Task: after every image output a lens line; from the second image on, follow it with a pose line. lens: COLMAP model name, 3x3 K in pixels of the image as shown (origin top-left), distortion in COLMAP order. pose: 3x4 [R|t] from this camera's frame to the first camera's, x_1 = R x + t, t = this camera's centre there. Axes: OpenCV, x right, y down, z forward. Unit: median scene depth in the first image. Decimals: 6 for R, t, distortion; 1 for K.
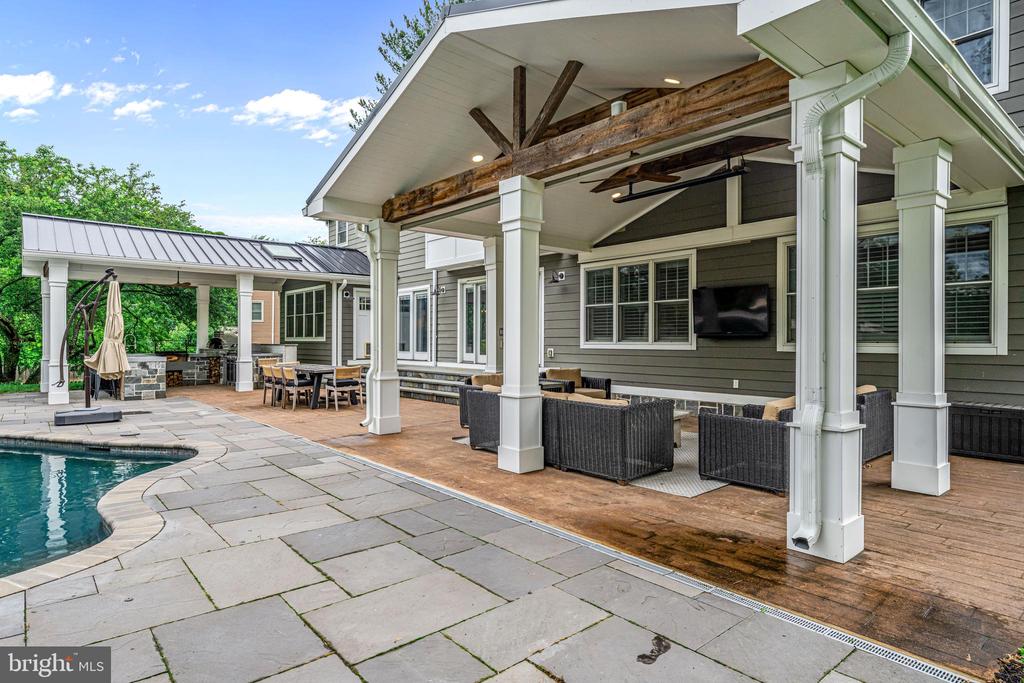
lens RADIAL K [[573.1, 0, 512.0], [0, 573.1, 341.5], [0, 0, 1]] dist [-0.000351, -0.000746]
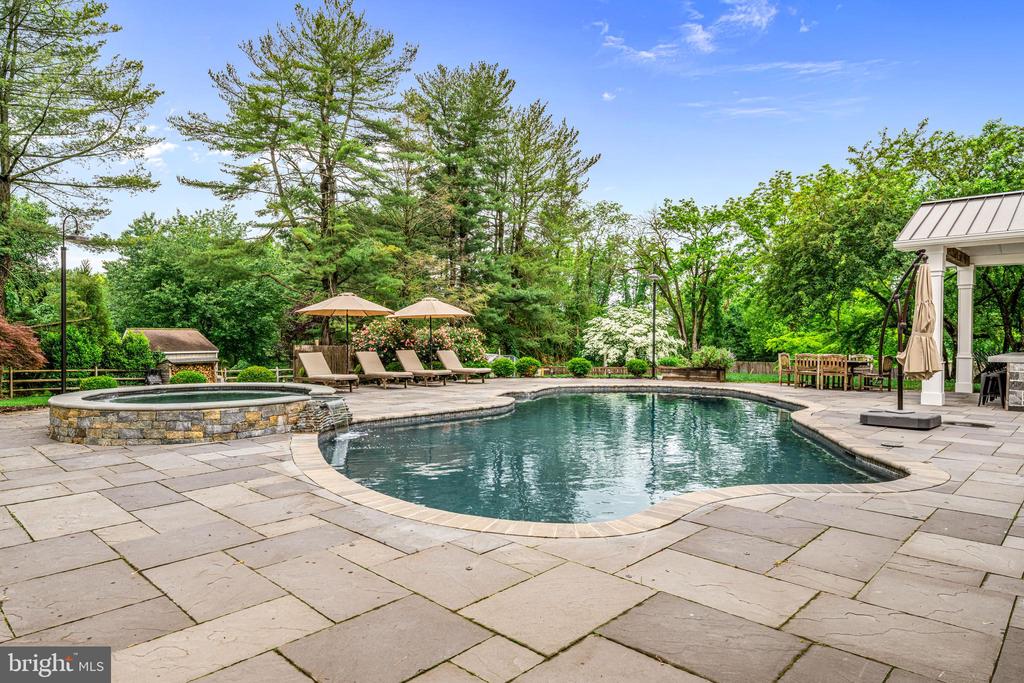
lens RADIAL K [[614.9, 0, 512.6], [0, 614.9, 349.2], [0, 0, 1]] dist [0.004210, 0.002081]
pose [[0.099543, 0.018371, -0.994864, 0.101347], [-0.003385, 0.999830, 0.018124, 0.004072], [0.995028, 0.001563, 0.099588, 0.205004]]
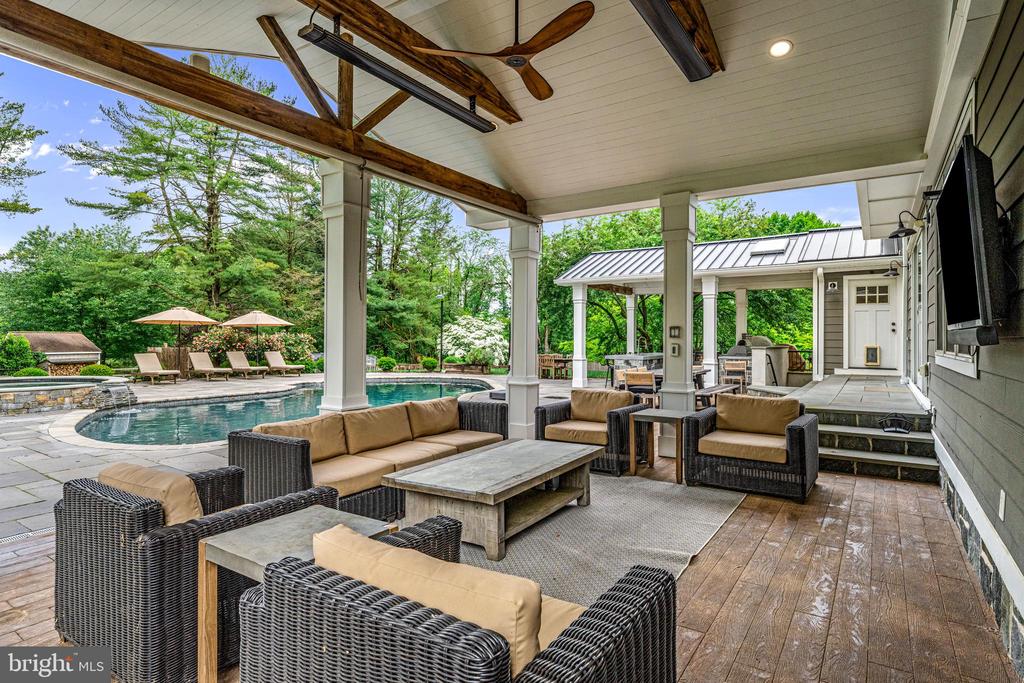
lens RADIAL K [[531.8, 0, 508.1], [0, 531.8, 337.8], [0, 0, 1]] dist [-0.000133, -0.001326]
pose [[0.261610, -0.002767, -0.965170, 0.353717], [-0.006403, 0.999969, -0.004602, -0.003990], [0.965153, 0.007384, 0.261584, 0.426267]]
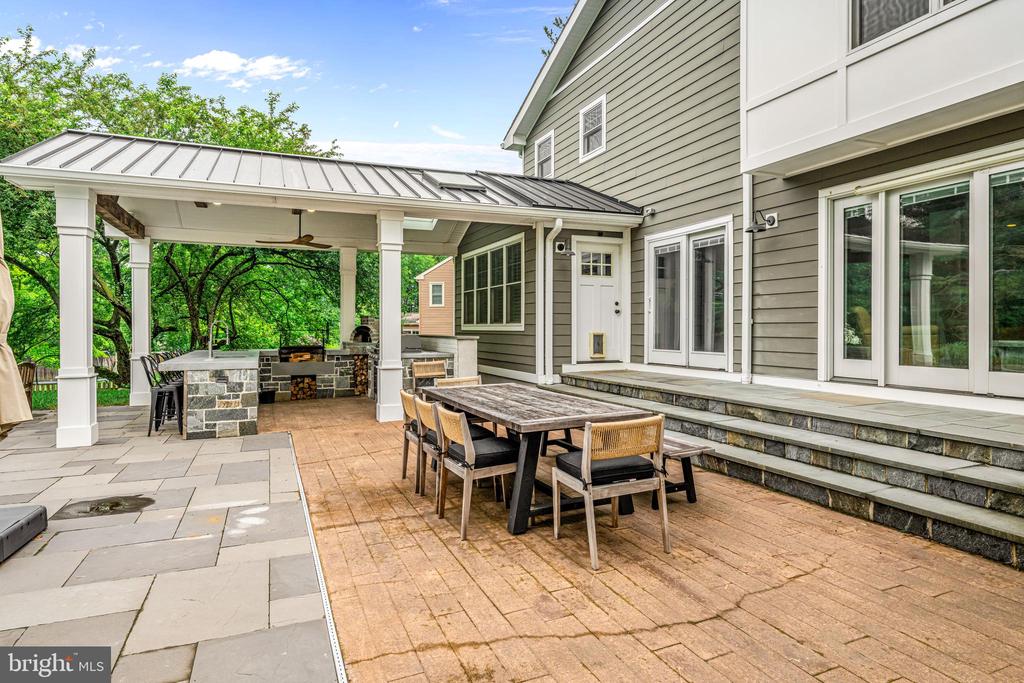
lens RADIAL K [[581.2, 0, 509.6], [0, 581.2, 328.1], [0, 0, 1]] dist [0.003020, 0.000470]
pose [[0.951994, -0.002942, -0.306101, -0.186251], [0.003132, 0.999995, 0.000129, -0.003812], [0.306099, -0.001081, 0.951999, 0.508962]]
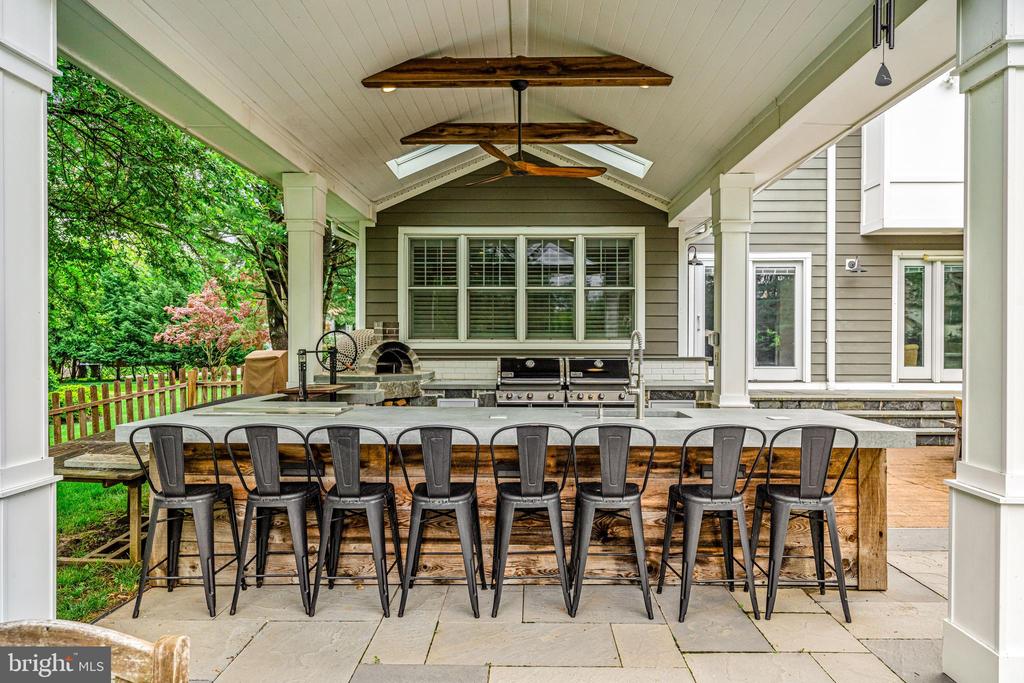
lens RADIAL K [[625.2, 0, 499.4], [0, 625.2, 345.8], [0, 0, 1]] dist [0.007404, 0.000666]
pose [[0.669844, -0.002036, 0.742499, -0.912876], [0.001325, 0.999998, 0.001547, -0.004938], [-0.742500, -0.000052, 0.669846, 0.870827]]
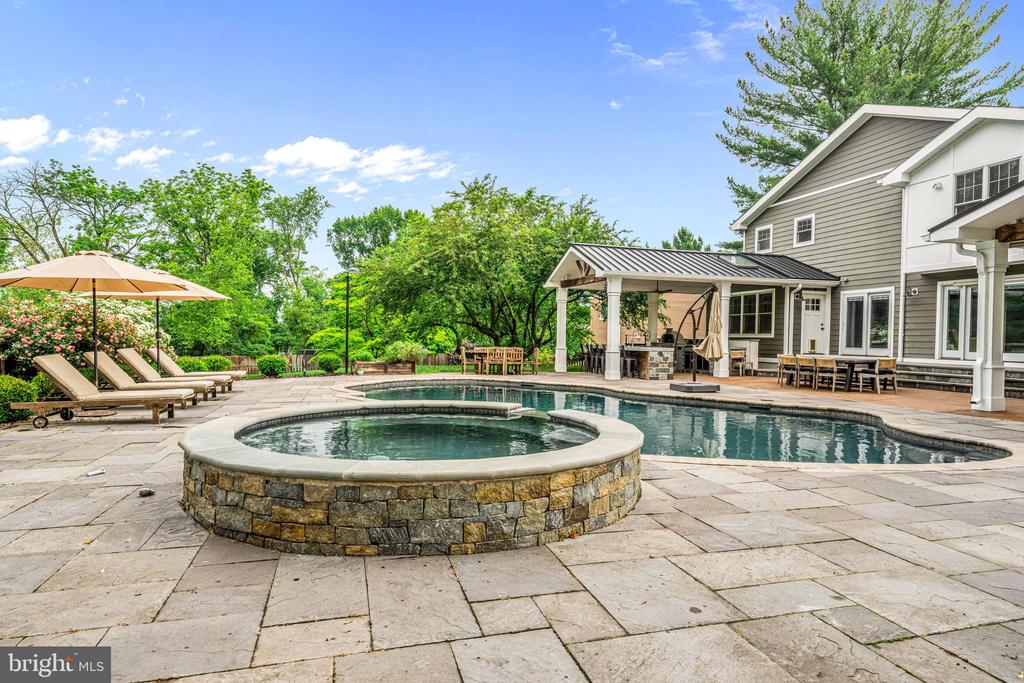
lens RADIAL K [[587.5, 0, 506.7], [0, 587.5, 346.1], [0, 0, 1]] dist [0.003442, 0.000713]
pose [[0.909429, 0.018639, -0.415441, -0.375006], [-0.013925, 0.999800, 0.014373, 0.008282], [0.415626, -0.007286, 0.909506, -0.354626]]
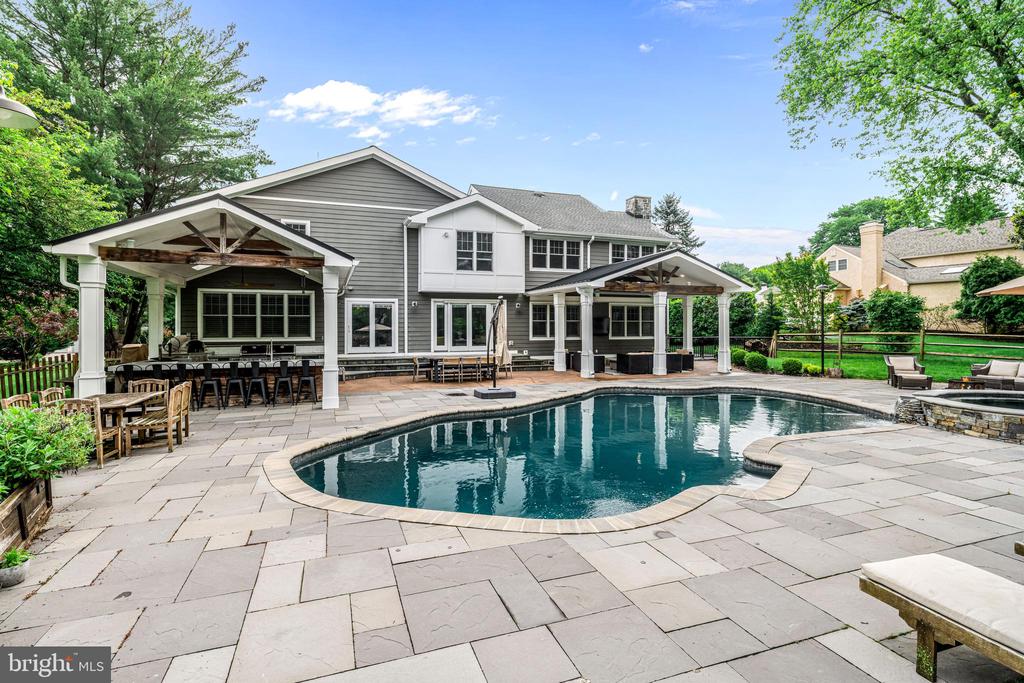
lens RADIAL K [[504.0, 0, 512.0], [0, 504.0, 341.5], [0, 0, 1]] dist [0.001880, 0.000081]
pose [[0.341637, -0.024644, 0.939509, -1.330573], [0.008234, 0.999696, 0.023228, -0.022372], [-0.939796, -0.000199, 0.341736, 0.328128]]
